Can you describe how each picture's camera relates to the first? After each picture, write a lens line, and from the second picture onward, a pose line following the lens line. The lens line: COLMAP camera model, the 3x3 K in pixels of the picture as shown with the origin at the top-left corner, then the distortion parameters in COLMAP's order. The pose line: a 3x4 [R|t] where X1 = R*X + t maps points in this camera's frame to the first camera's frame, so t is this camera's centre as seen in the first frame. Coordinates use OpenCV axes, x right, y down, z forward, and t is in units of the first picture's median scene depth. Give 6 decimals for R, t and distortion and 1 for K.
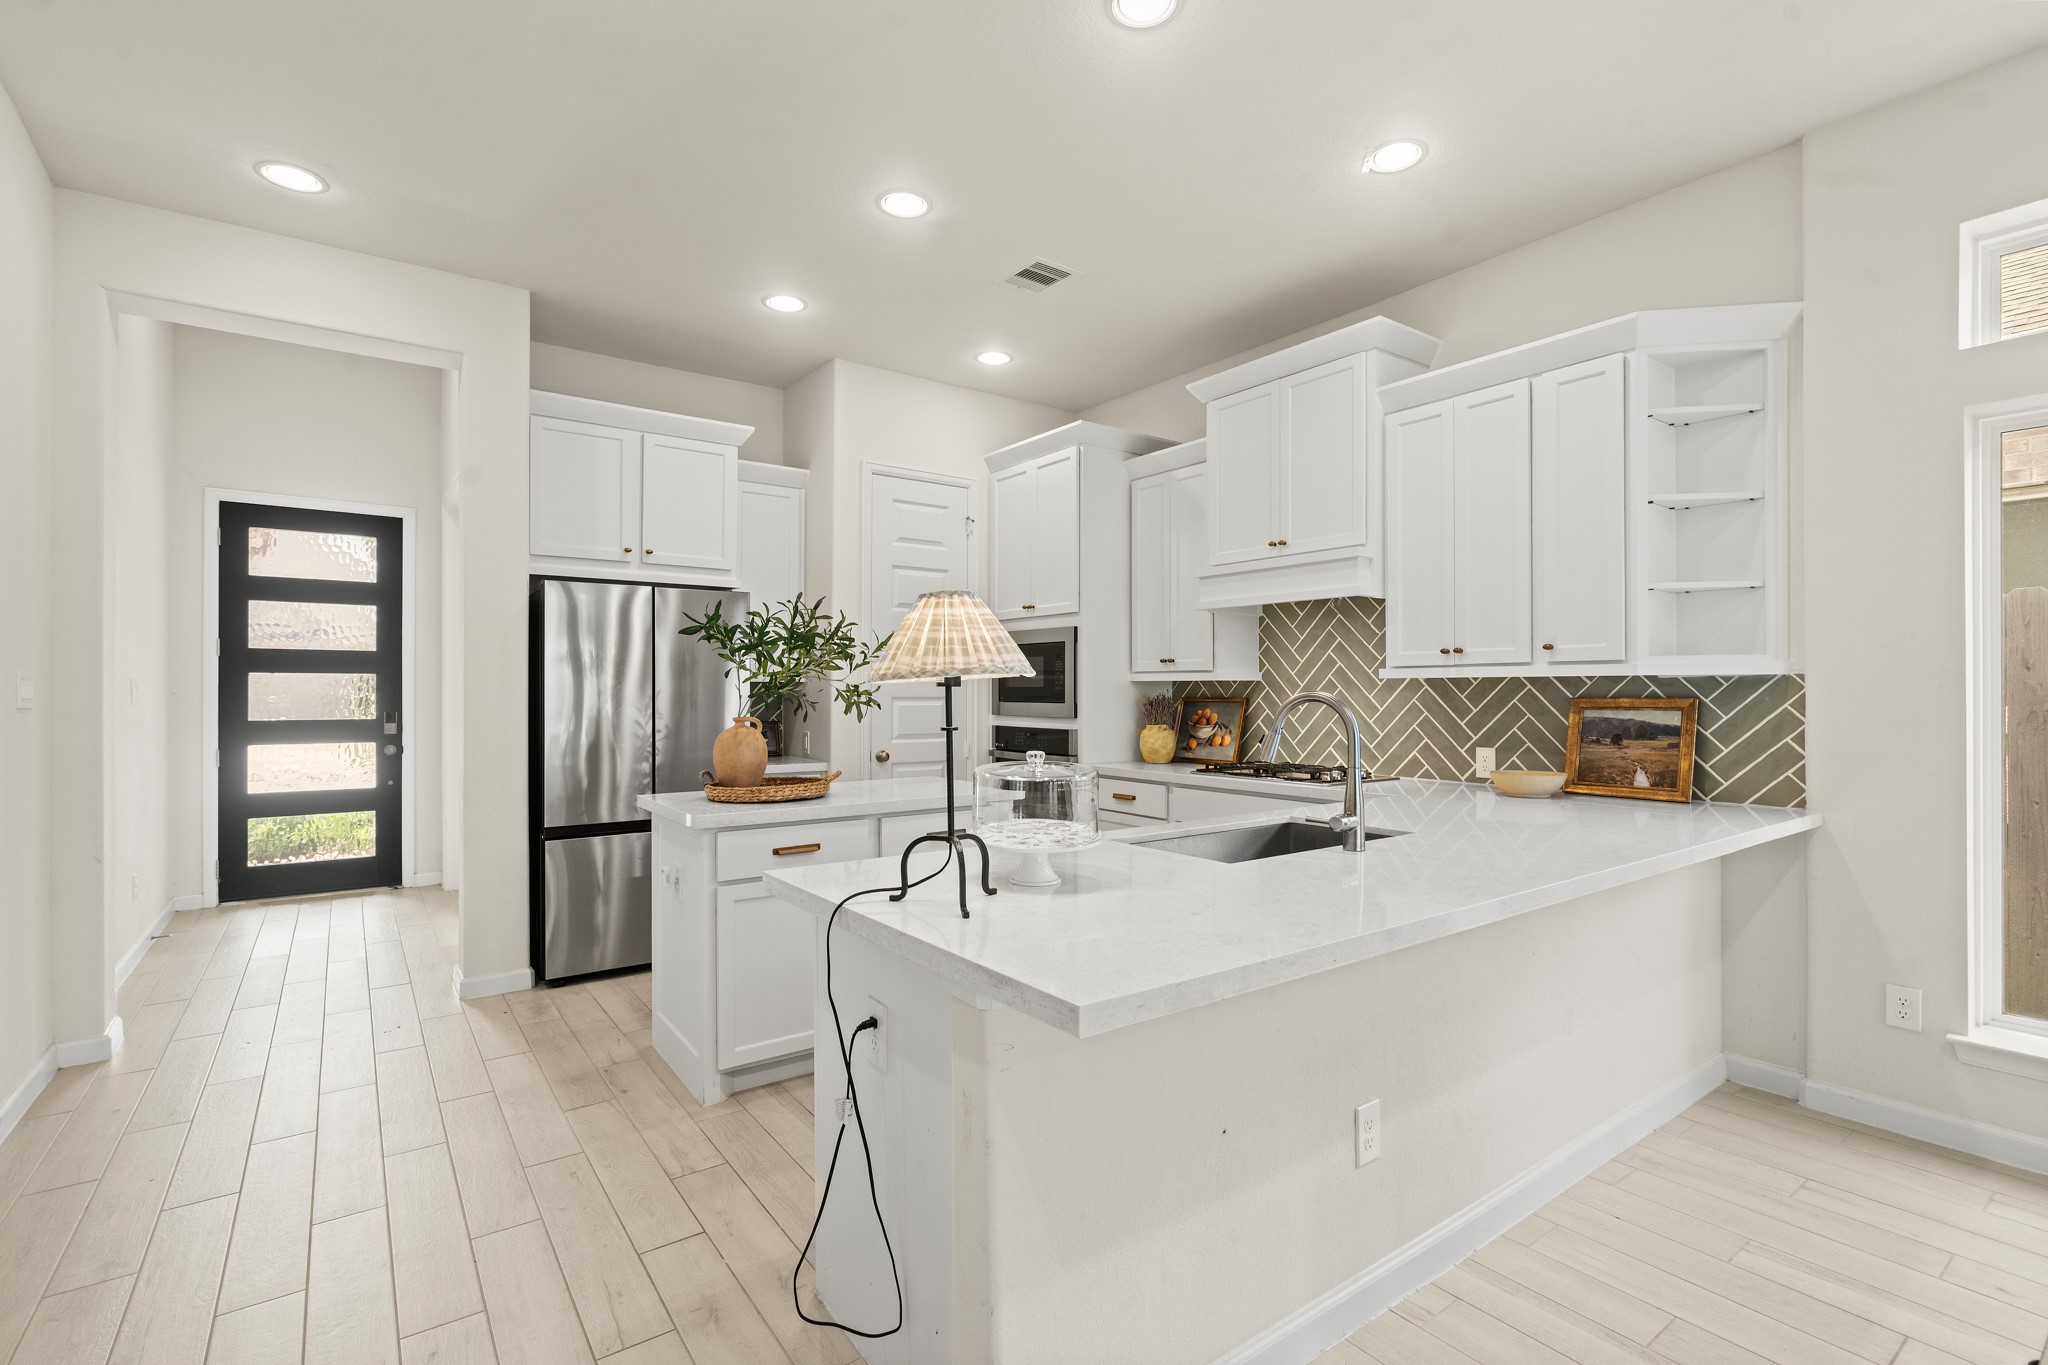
lens RADIAL K [[936.5, 0, 1036.1], [0, 936.5, 693.4], [0, 0, 1]] dist [-0.002691, 0.002459]
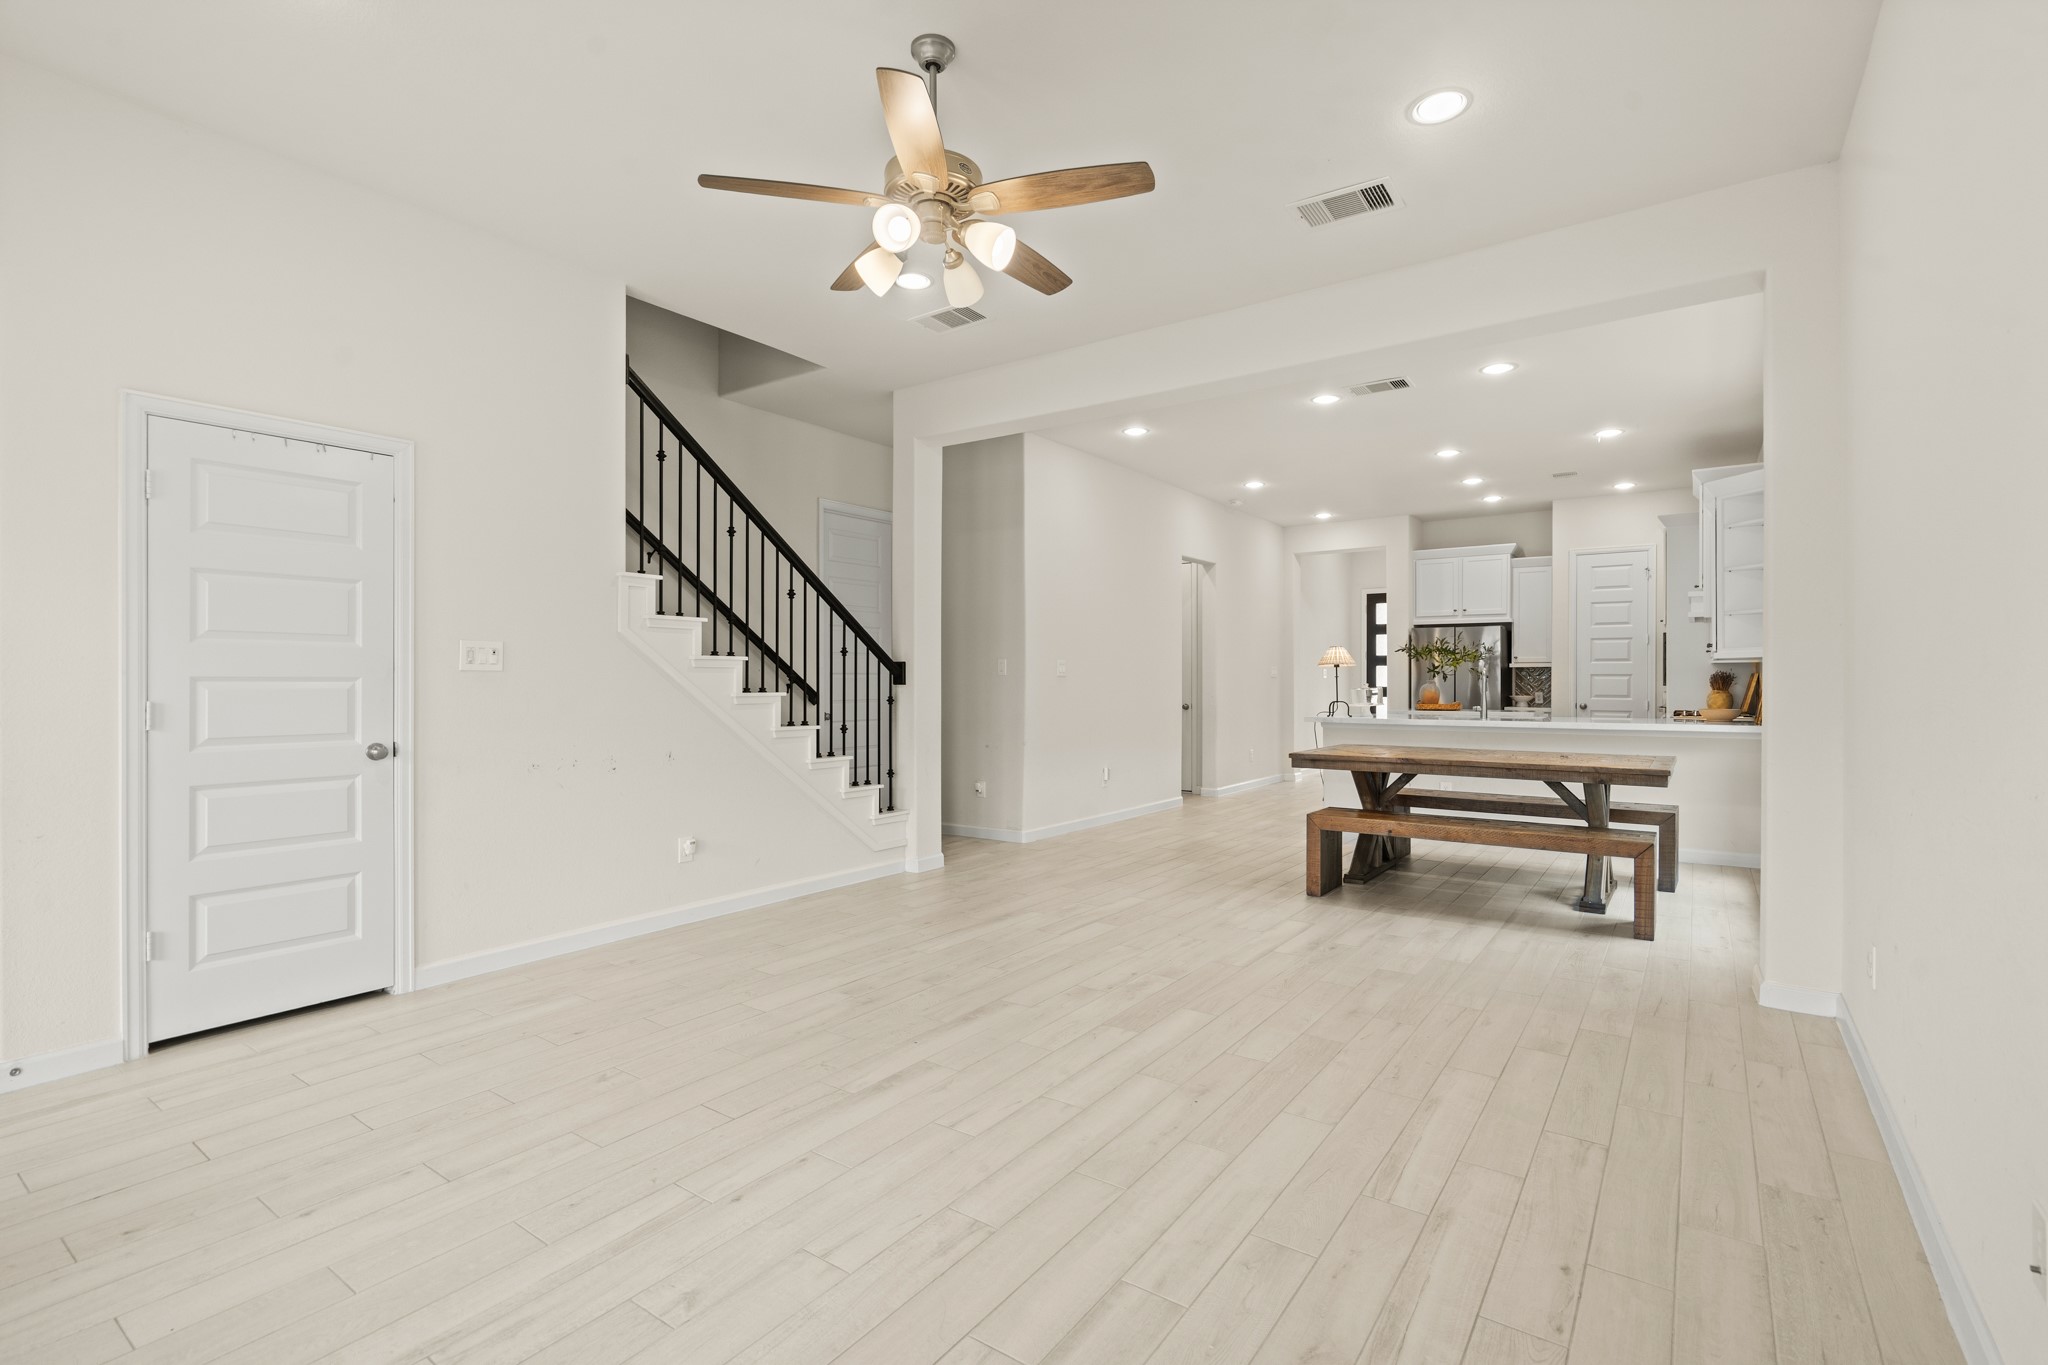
lens RADIAL K [[936.5, 0, 1067.7], [0, 936.5, 681.4], [0, 0, 1]] dist [-0.002691, 0.002459]
pose [[0.344619, -0.000328, -0.938743, 1.588645], [-0.000406, 1.000000, -0.000499, 0.024891], [0.938743, 0.000553, 0.344618, -0.778971]]
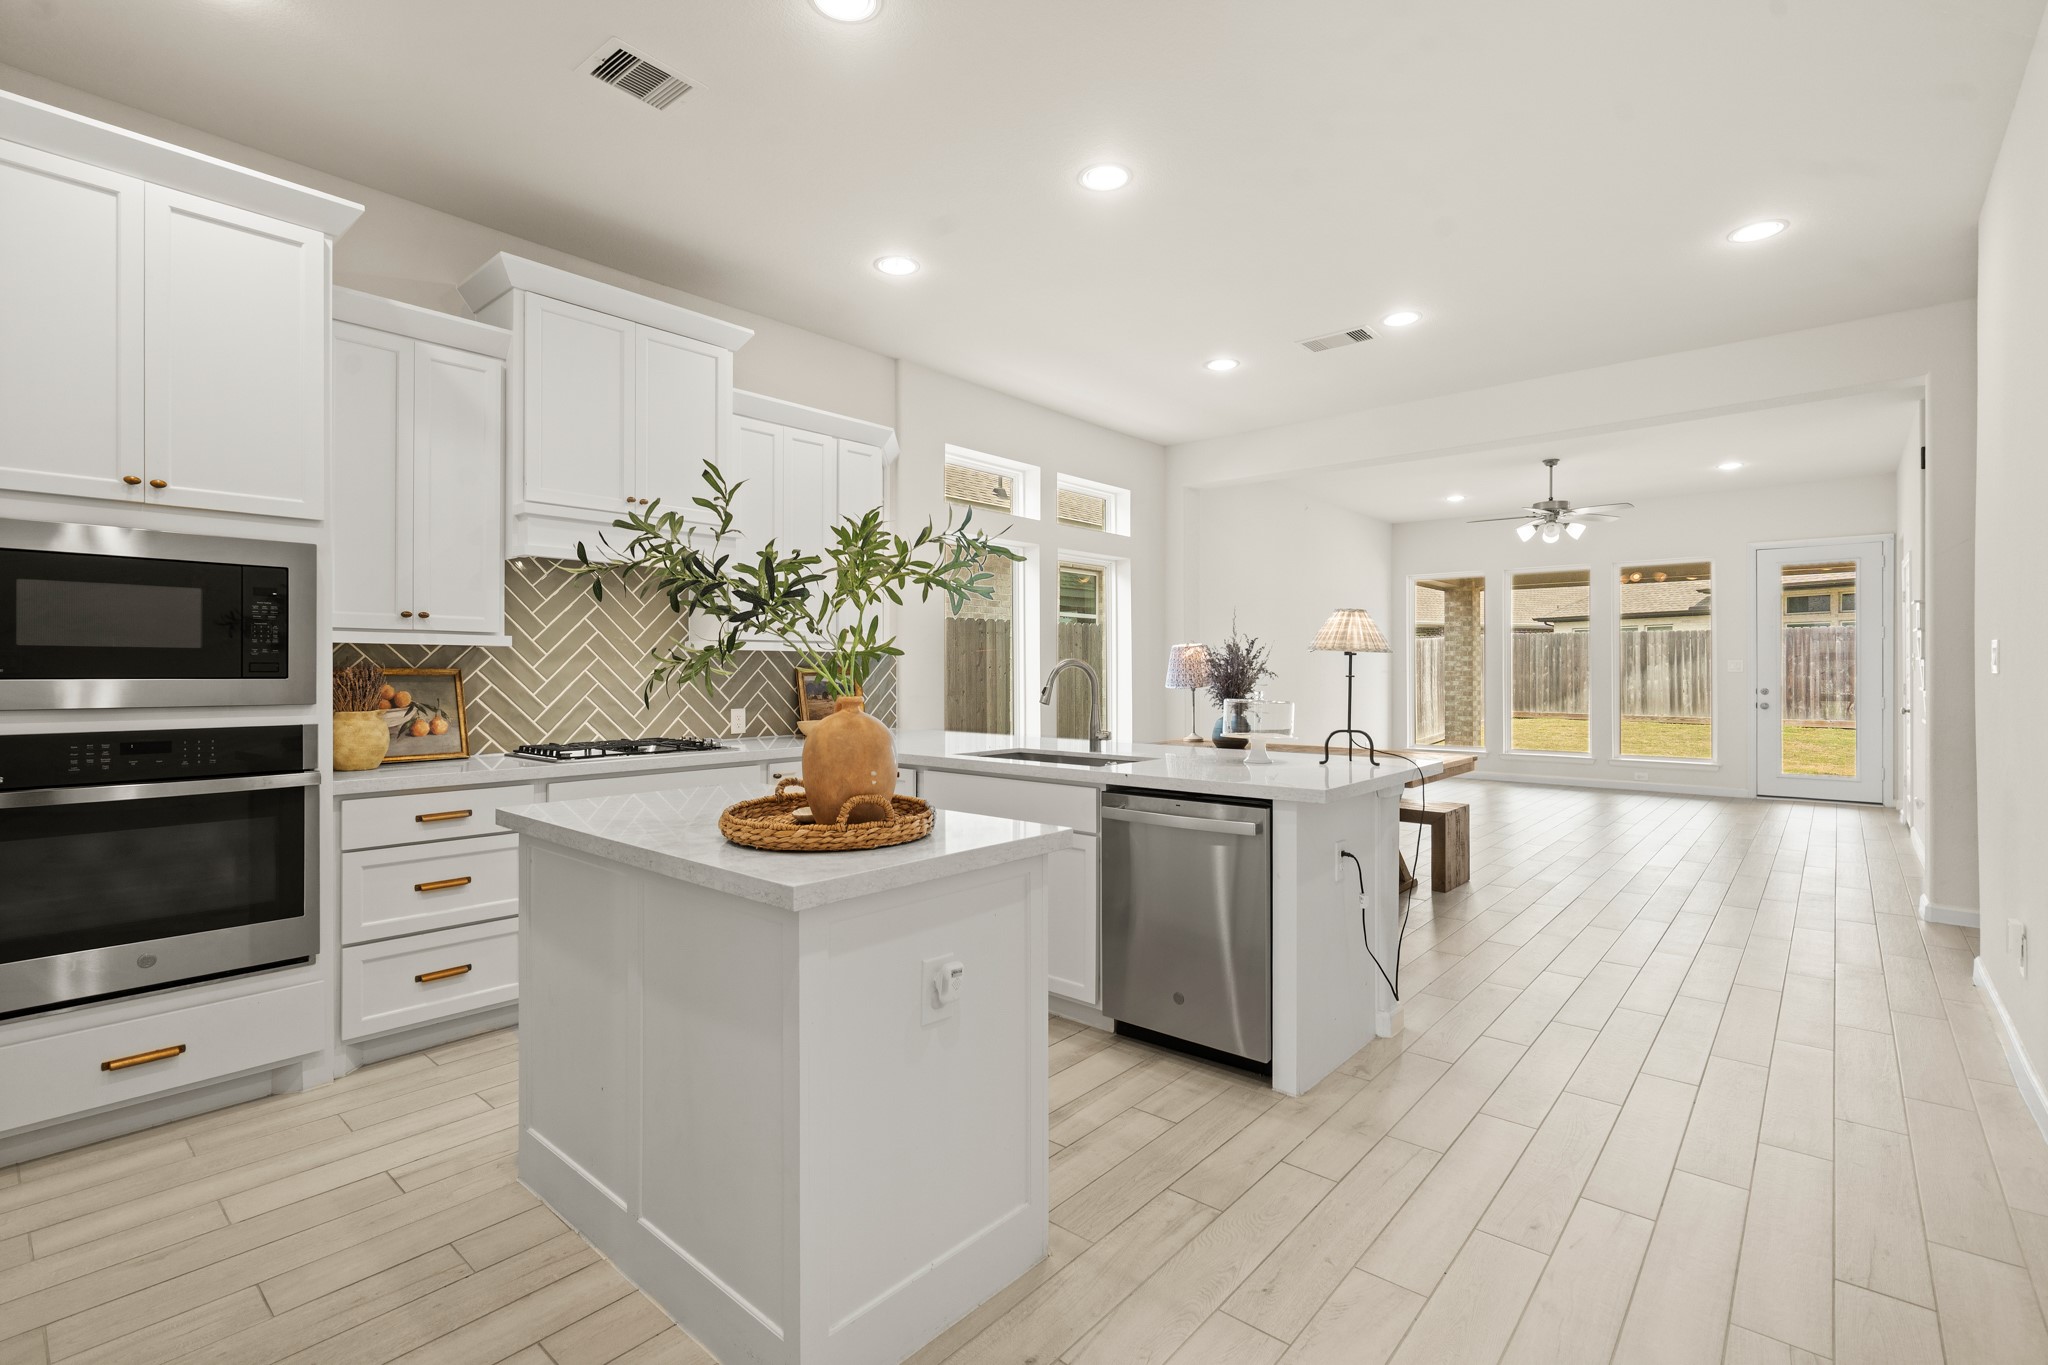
lens RADIAL K [[936.5, 0, 1027.4], [0, 936.5, 670.9], [0, 0, 1]] dist [-0.002691, 0.002459]
pose [[-0.217730, -0.002294, 0.976006, -0.763392], [0.002083, 0.999994, 0.002815, 0.006249], [-0.976007, 0.002646, -0.217724, 0.867247]]
